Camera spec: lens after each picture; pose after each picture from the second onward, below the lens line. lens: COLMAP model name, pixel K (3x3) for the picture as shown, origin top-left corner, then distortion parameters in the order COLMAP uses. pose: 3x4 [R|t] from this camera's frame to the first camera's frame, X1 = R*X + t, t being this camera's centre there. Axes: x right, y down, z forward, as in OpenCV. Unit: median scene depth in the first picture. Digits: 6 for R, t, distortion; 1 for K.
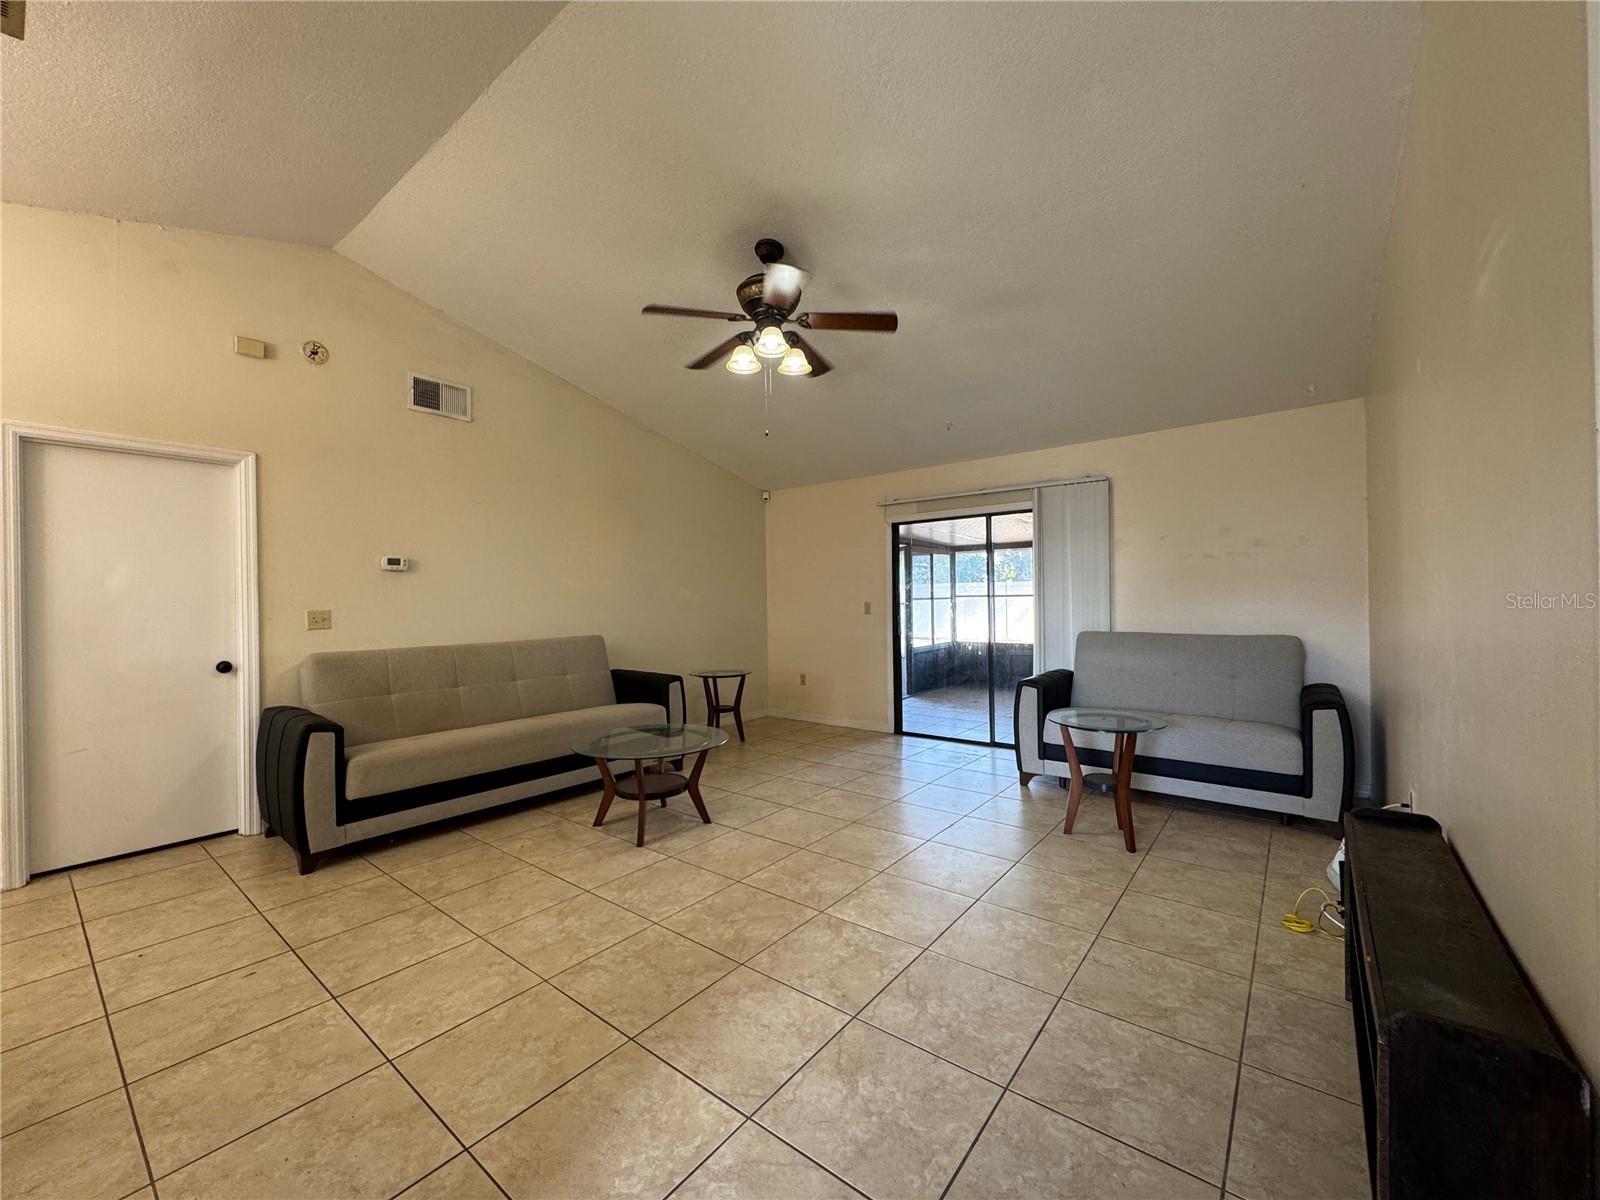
lens RADIAL K [[636.7, 0, 799.0], [0, 636.7, 598.4], [0, 0, 1]] dist [-0.001617, 0.000011]
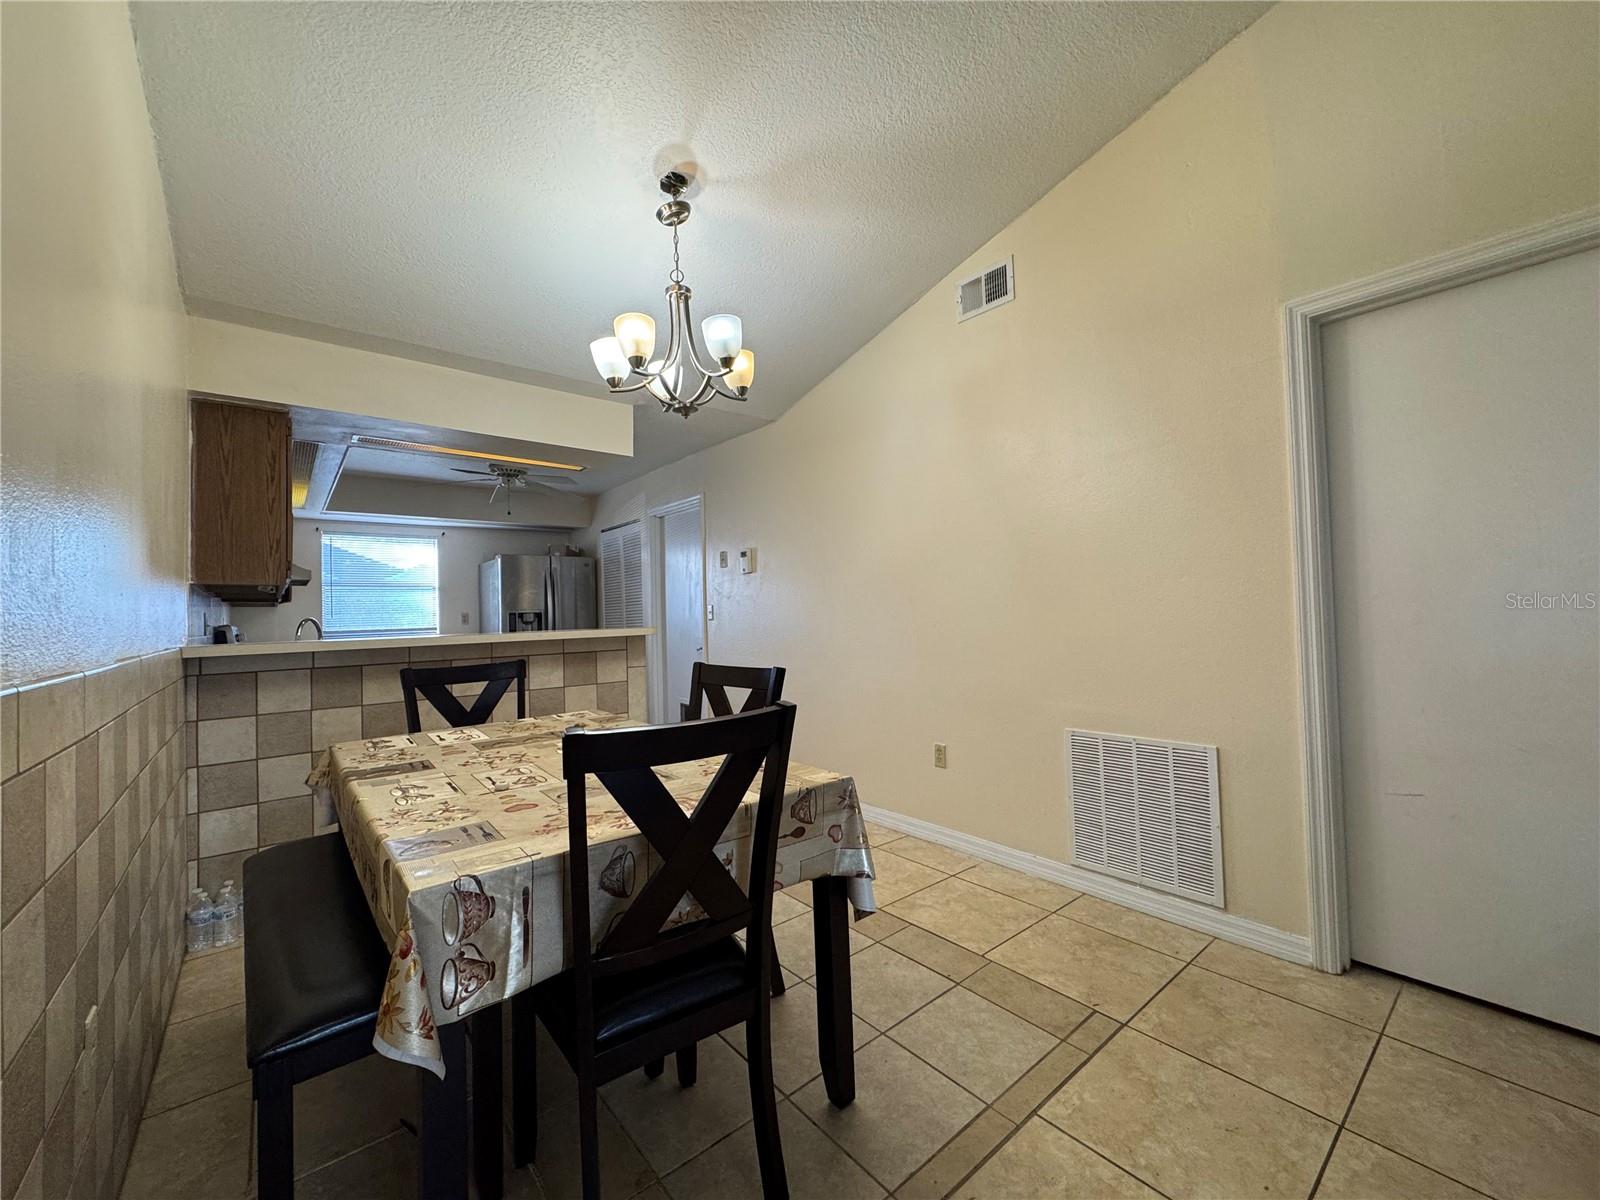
lens RADIAL K [[636.7, 0, 799.0], [0, 636.7, 598.4], [0, 0, 1]] dist [-0.001617, 0.000011]
pose [[-0.210785, -0.003578, -0.977526, -0.385644], [0.029086, 0.999528, -0.009930, 0.037046], [0.977100, -0.030526, -0.210581, 0.528033]]
